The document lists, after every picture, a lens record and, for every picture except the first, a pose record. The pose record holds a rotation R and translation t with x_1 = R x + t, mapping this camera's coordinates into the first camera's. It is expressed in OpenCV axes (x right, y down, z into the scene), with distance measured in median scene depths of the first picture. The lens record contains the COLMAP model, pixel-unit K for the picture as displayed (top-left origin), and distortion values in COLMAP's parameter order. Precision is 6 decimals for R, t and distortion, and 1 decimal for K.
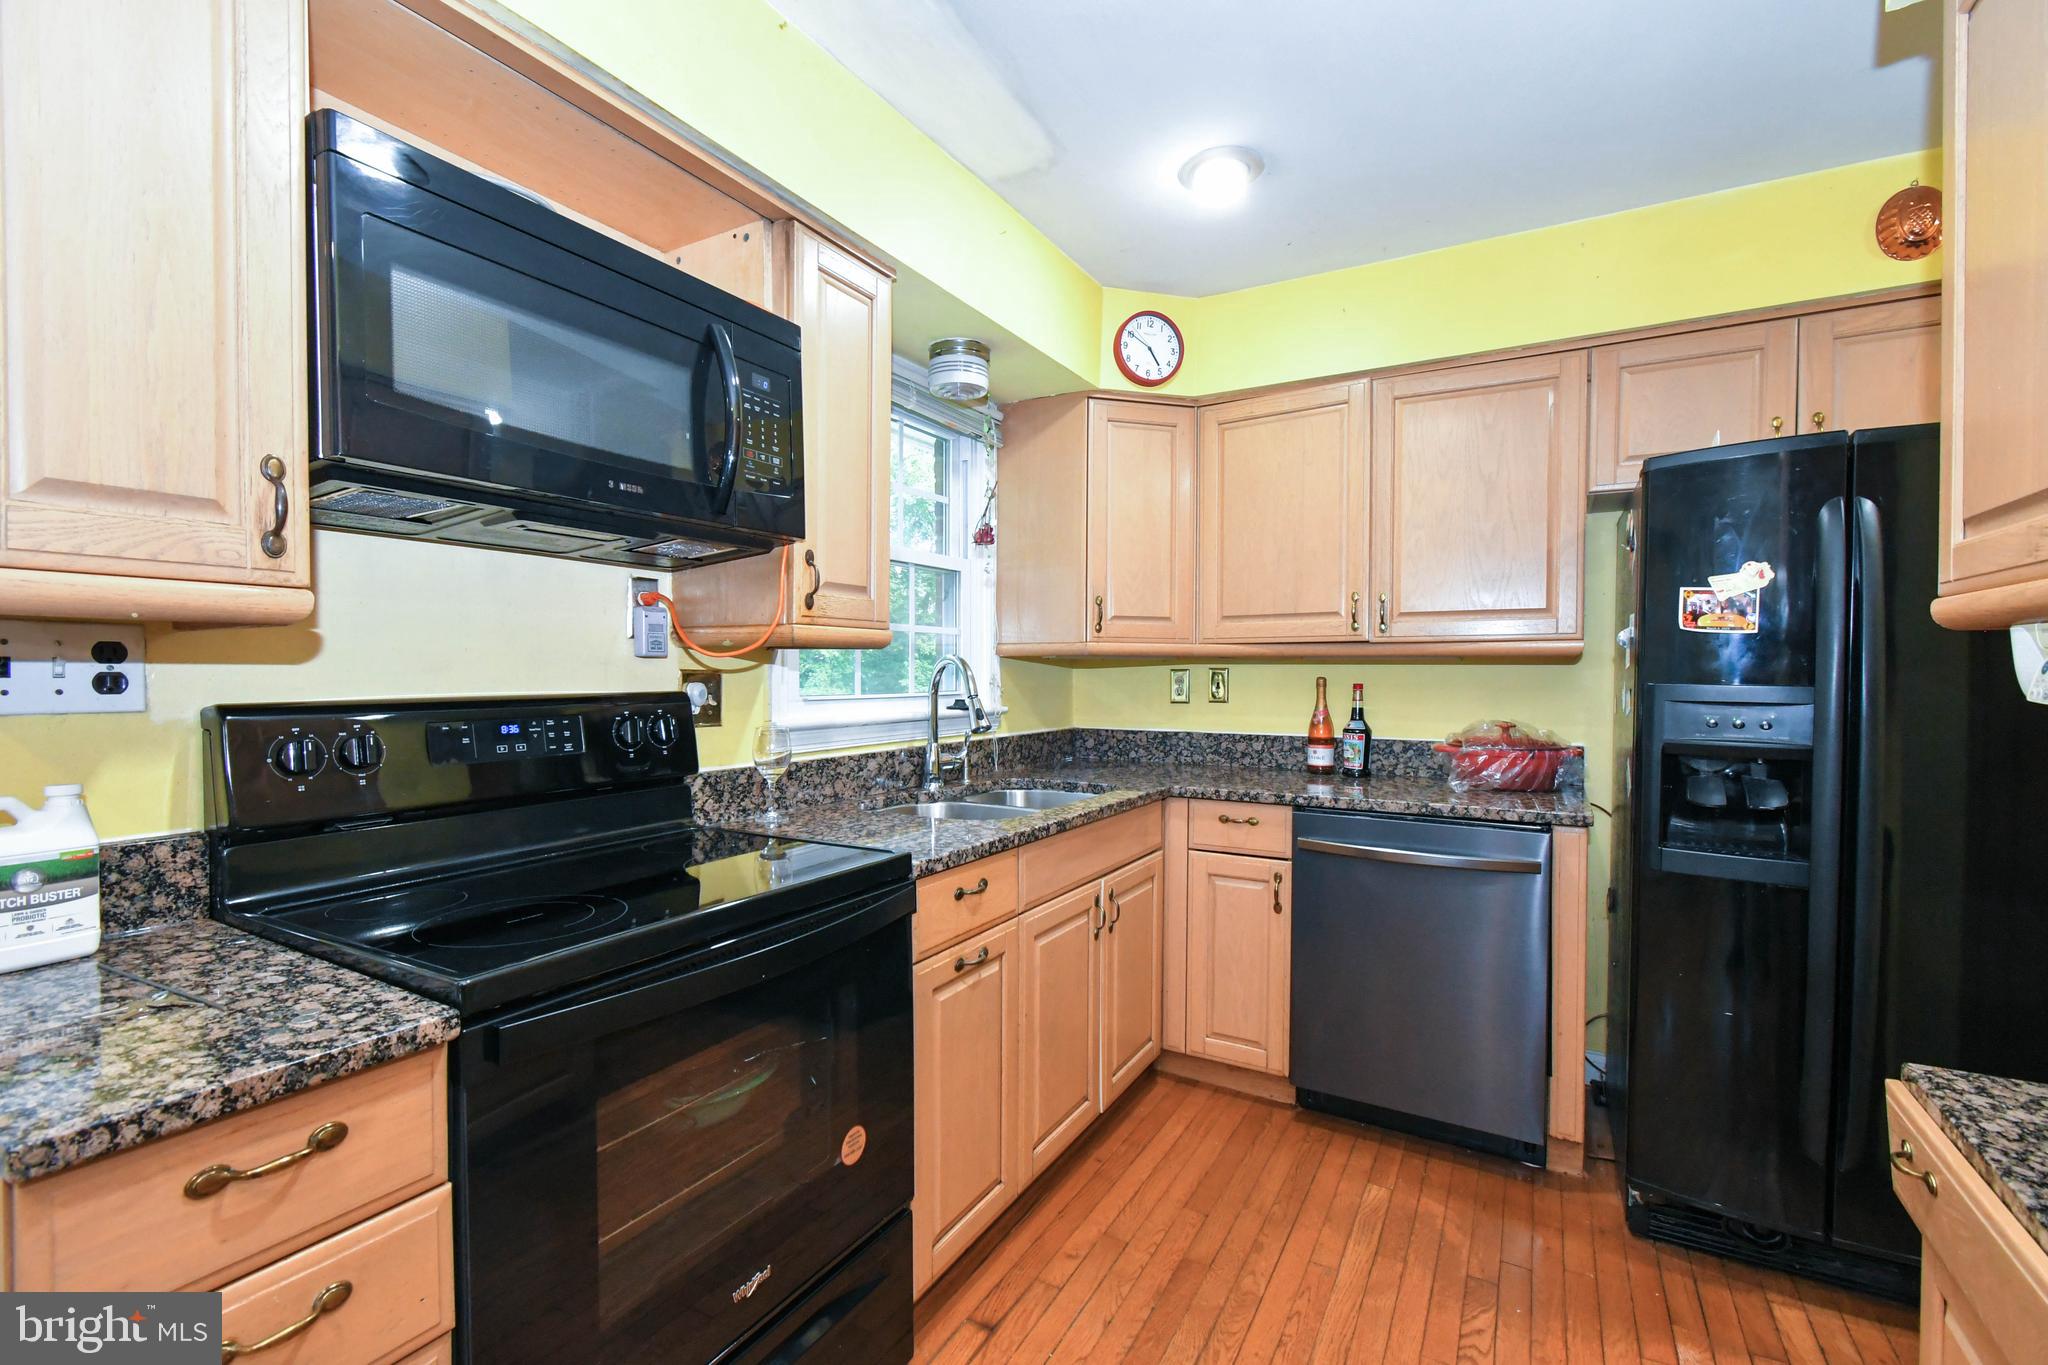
lens RADIAL K [[903.6, 0, 1021.5], [0, 903.6, 688.2], [0, 0, 1]] dist [0.001199, 0.000028]
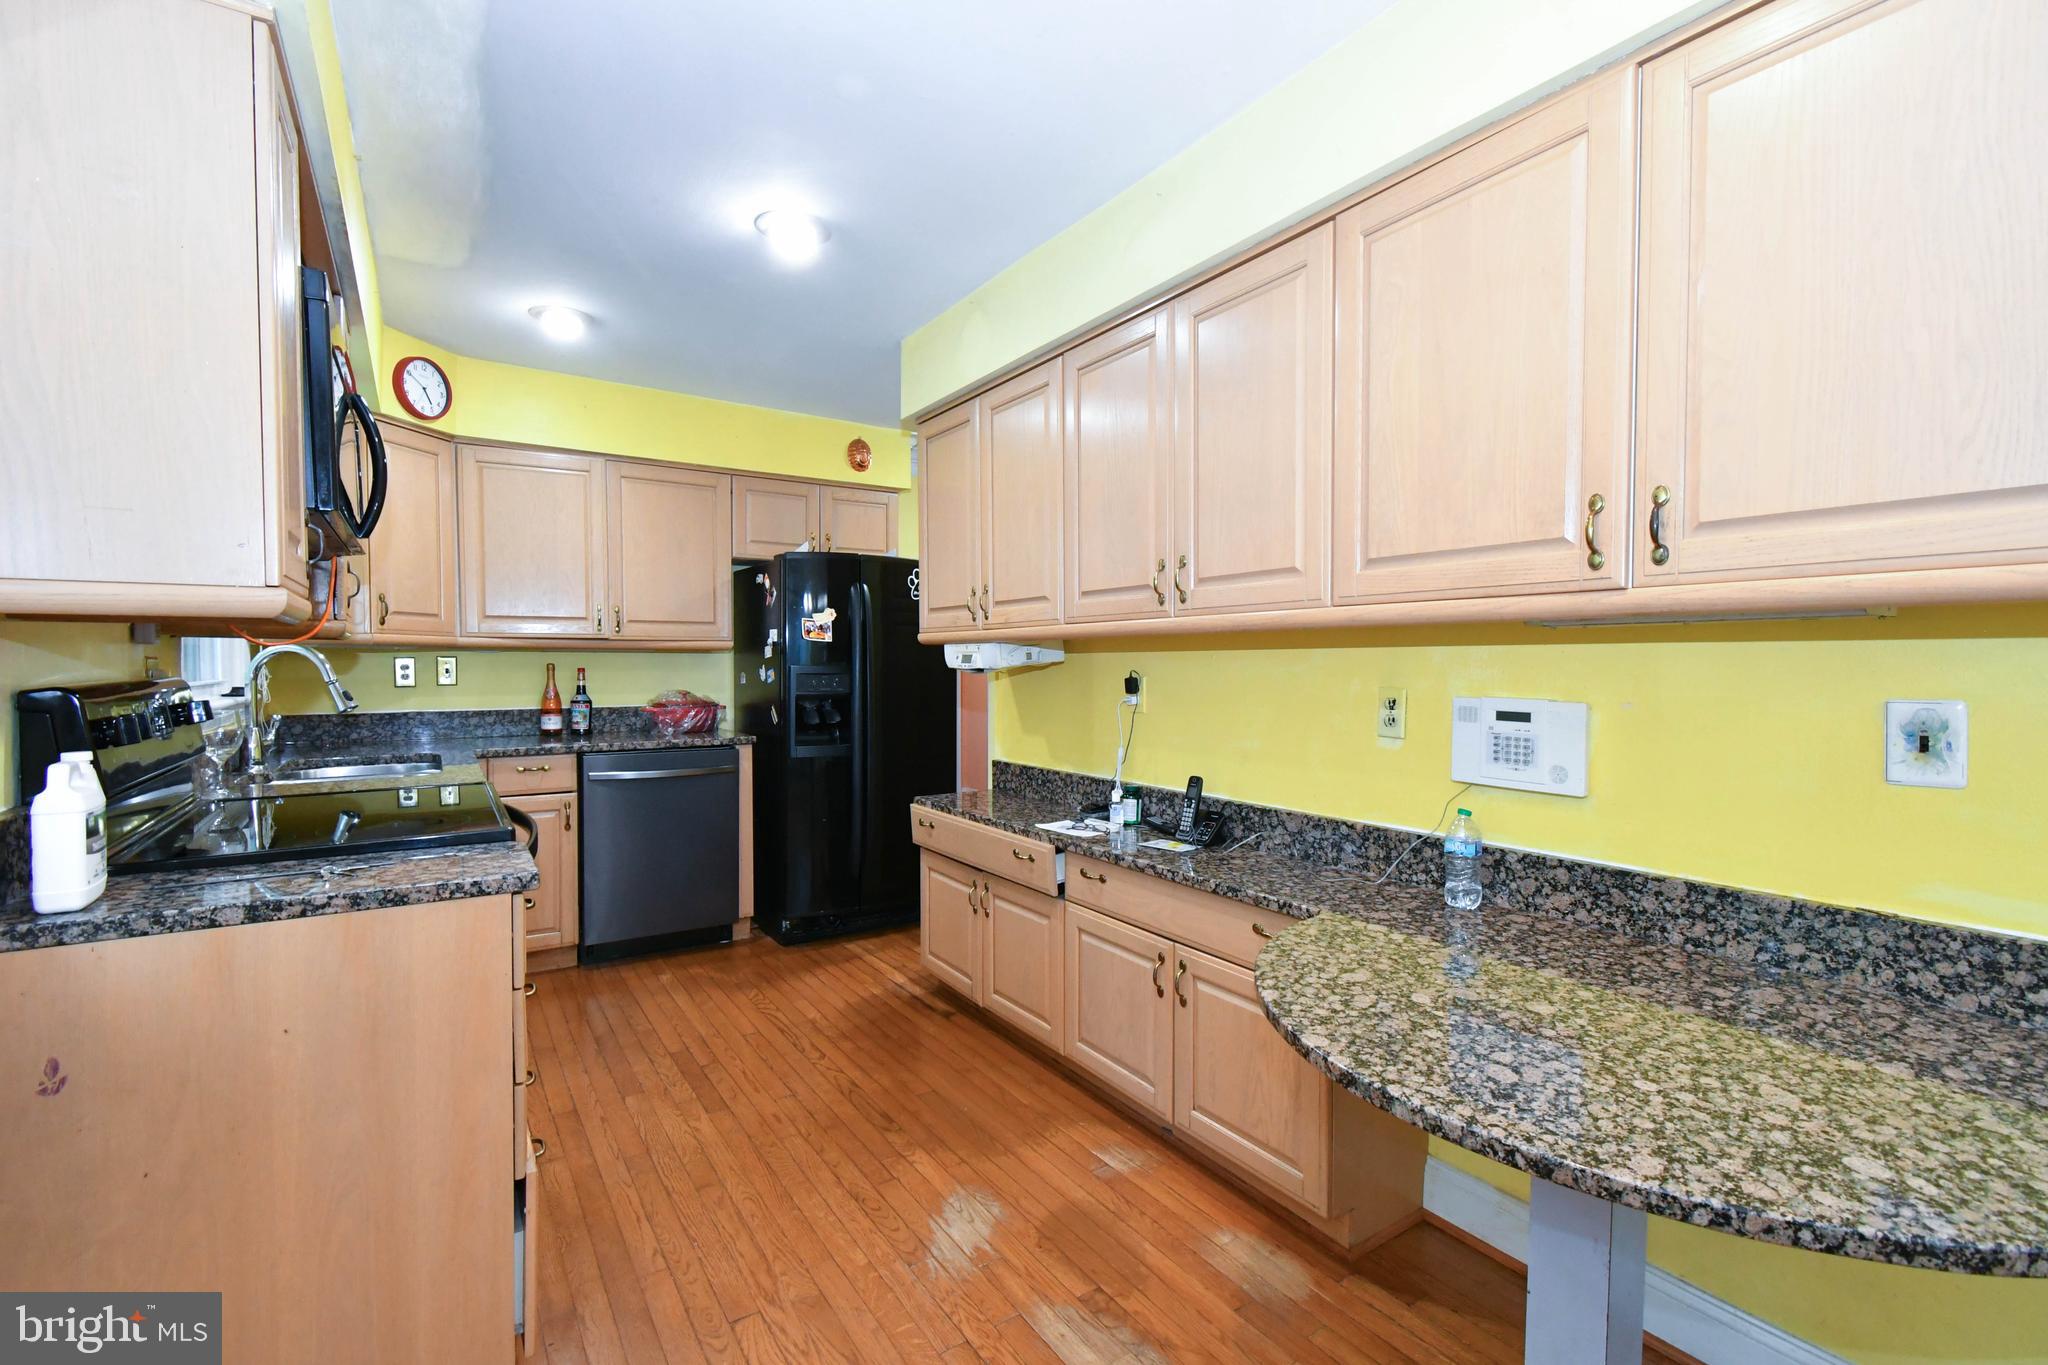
lens RADIAL K [[903.6, 0, 1021.5], [0, 903.6, 688.2], [0, 0, 1]] dist [0.001199, 0.000028]
pose [[0.450102, -0.028503, 0.892522, -0.773203], [0.017818, 0.999578, 0.022936, 0.008215], [-0.892799, 0.005579, 0.450420, -0.320735]]
